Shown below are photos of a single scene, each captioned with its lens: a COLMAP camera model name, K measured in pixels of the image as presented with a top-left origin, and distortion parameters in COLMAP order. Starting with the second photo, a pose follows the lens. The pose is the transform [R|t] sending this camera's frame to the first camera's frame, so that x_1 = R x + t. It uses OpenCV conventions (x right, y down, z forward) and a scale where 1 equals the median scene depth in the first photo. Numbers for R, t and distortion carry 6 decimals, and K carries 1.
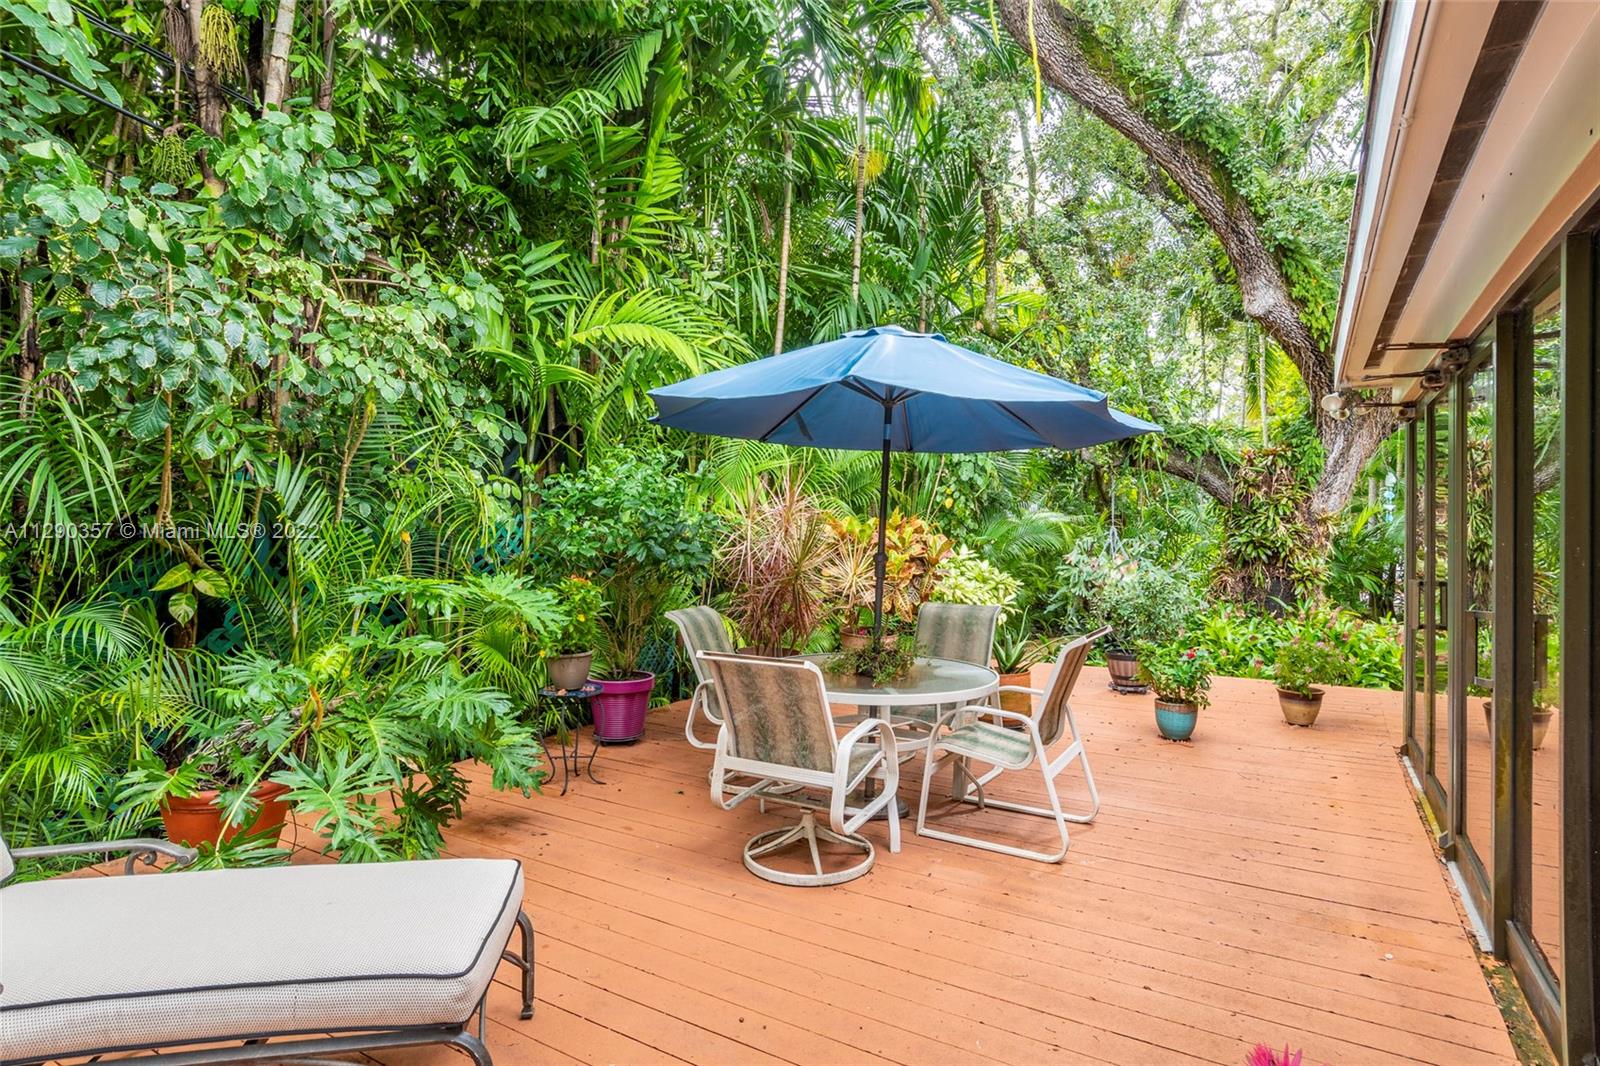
lens RADIAL K [[826.2, 0, 799.9], [0, 826.2, 531.3], [0, 0, 1]] dist [-0.001696, -0.000329]
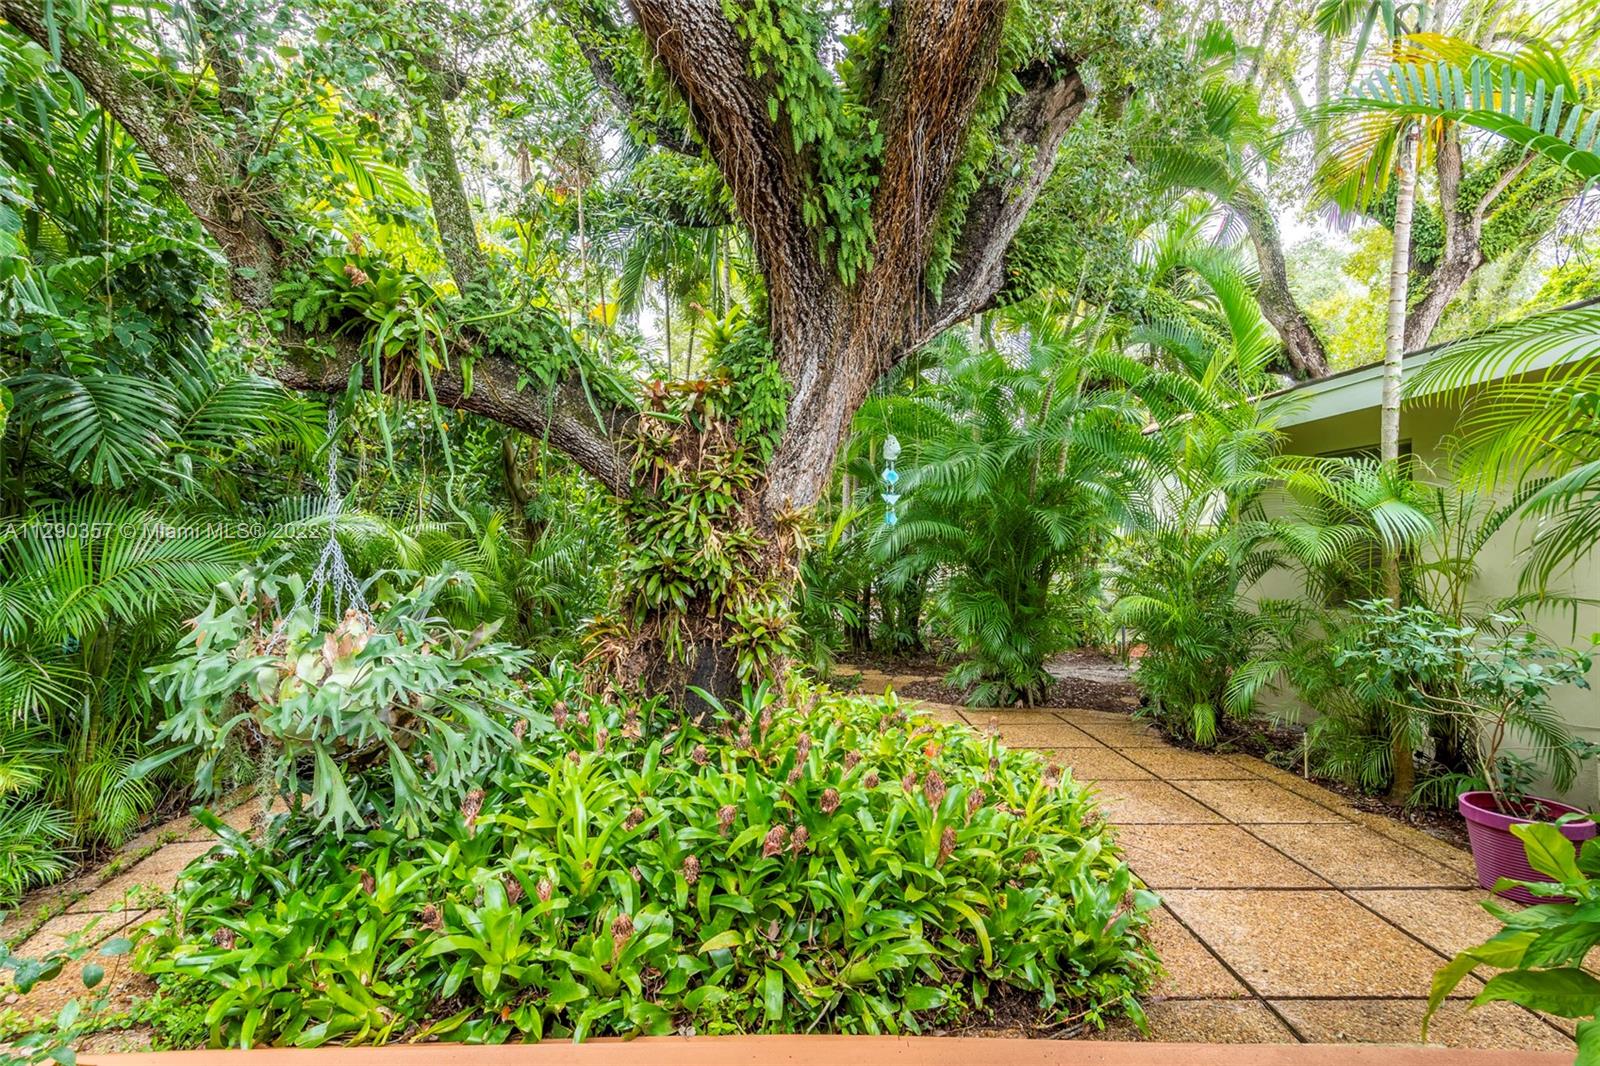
lens RADIAL K [[826.2, 0, 799.3], [0, 826.2, 535.9], [0, 0, 1]] dist [-0.001696, -0.000329]
pose [[0.846478, -0.004817, 0.532402, 0.368334], [0.012360, 0.999867, -0.010605, -0.000475], [-0.532280, 0.015557, 0.846425, 0.562842]]
